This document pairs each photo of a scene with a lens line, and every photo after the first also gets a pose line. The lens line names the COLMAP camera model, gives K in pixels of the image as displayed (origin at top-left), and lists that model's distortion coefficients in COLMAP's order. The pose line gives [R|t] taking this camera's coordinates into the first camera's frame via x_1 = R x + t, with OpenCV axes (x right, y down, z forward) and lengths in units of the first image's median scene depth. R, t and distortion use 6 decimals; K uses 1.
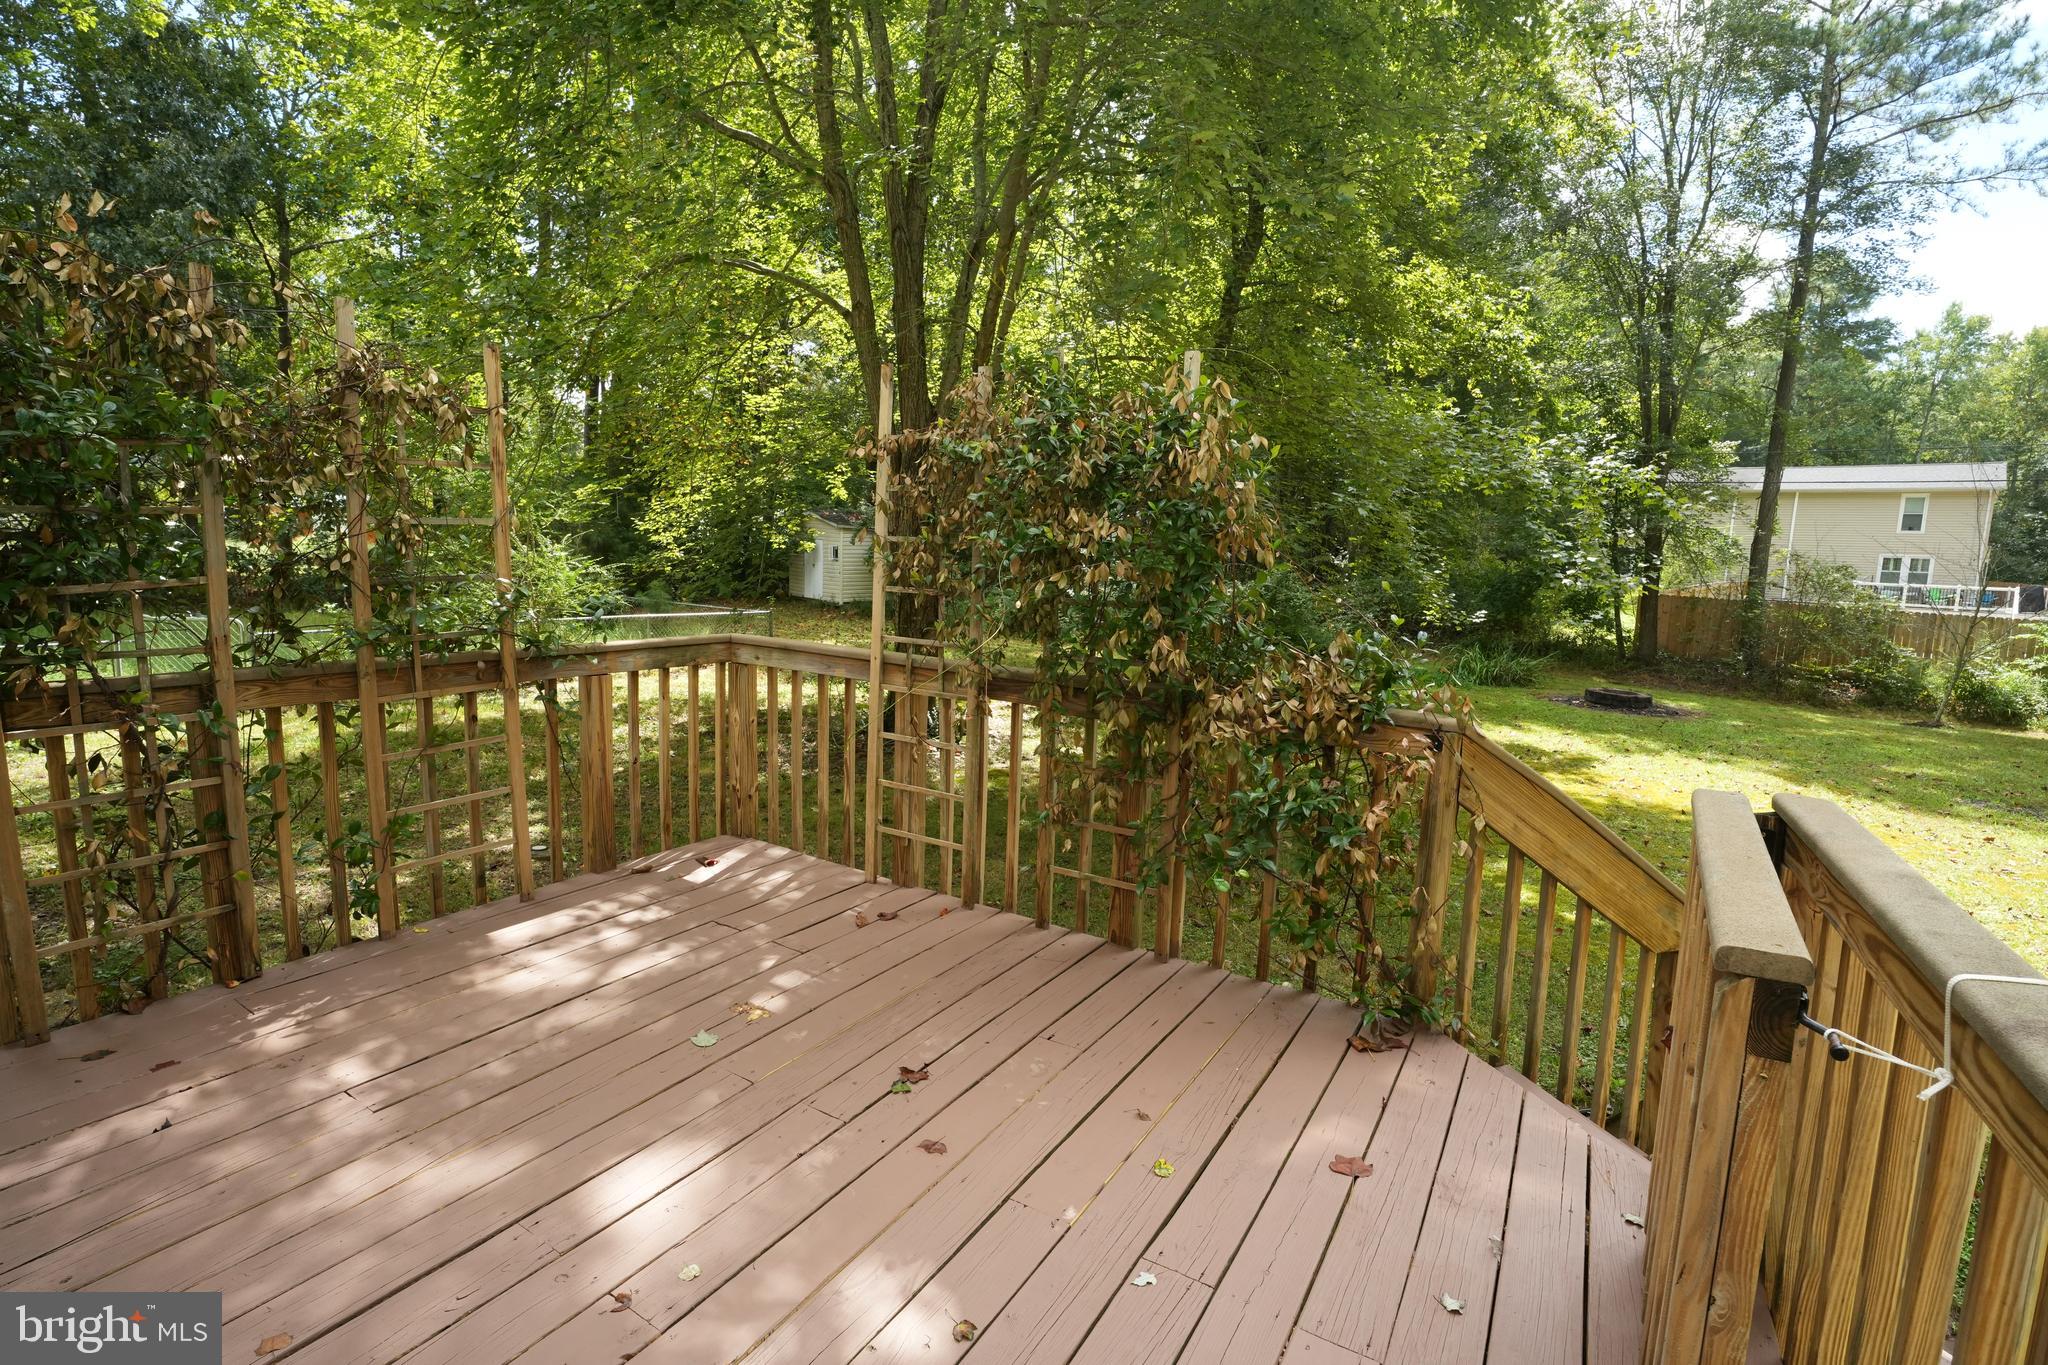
lens RADIAL K [[944.4, 0, 1019.4], [0, 944.4, 679.1], [0, 0, 1]] dist [-0.076176, 0.022439]
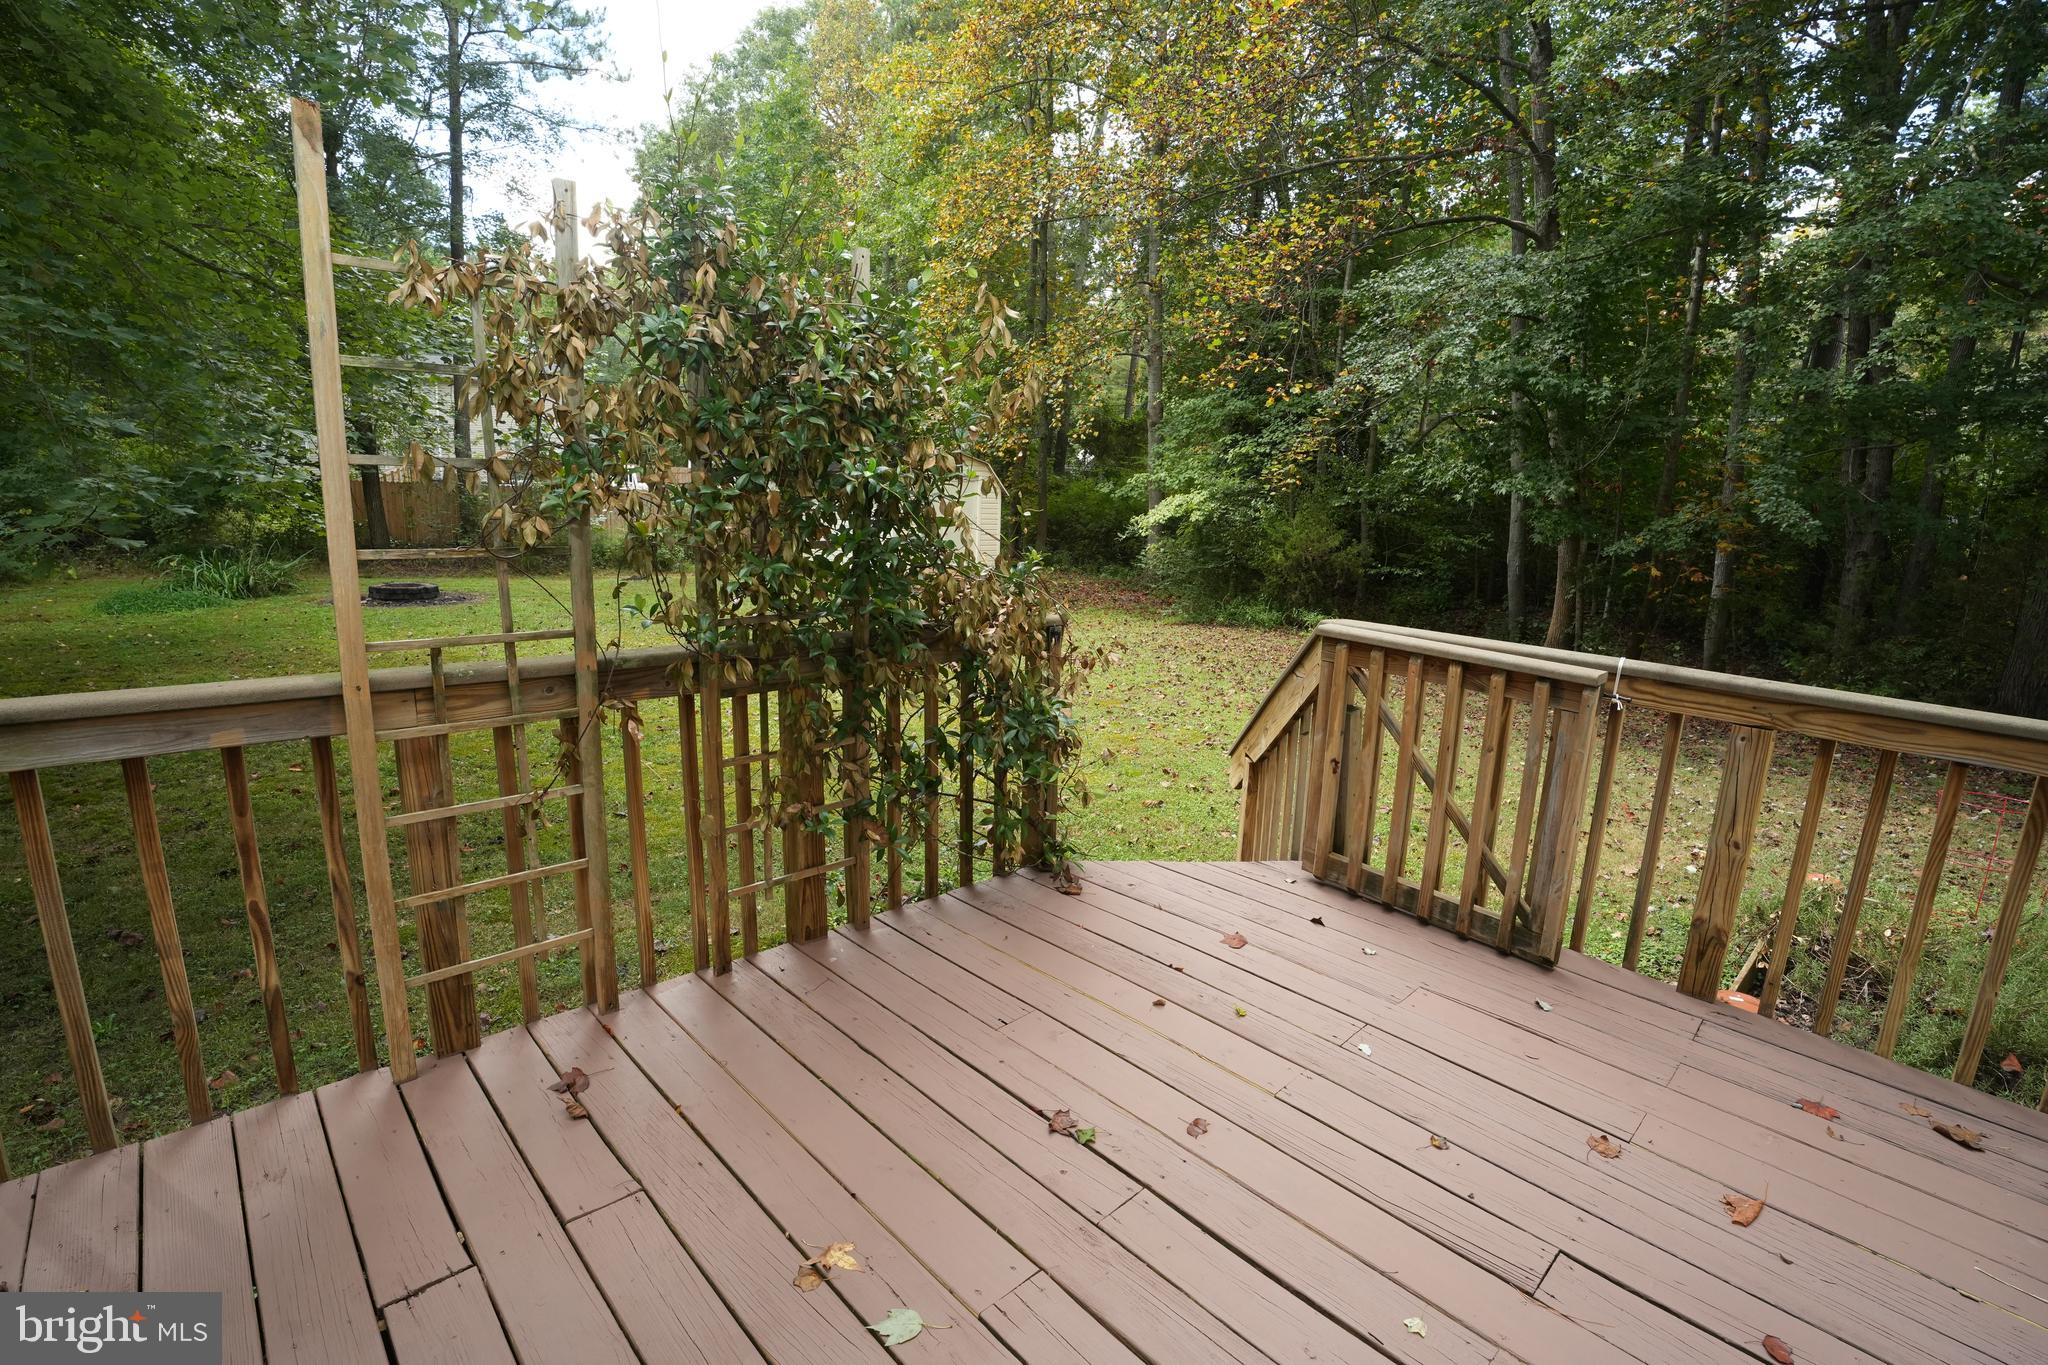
lens RADIAL K [[944.4, 0, 1019.4], [0, 944.4, 679.1], [0, 0, 1]] dist [-0.076176, 0.022439]
pose [[0.278830, -0.223882, 0.933879, -0.092806], [0.104907, 0.973727, 0.202112, -0.016076], [-0.954593, 0.041616, 0.294991, 0.087015]]
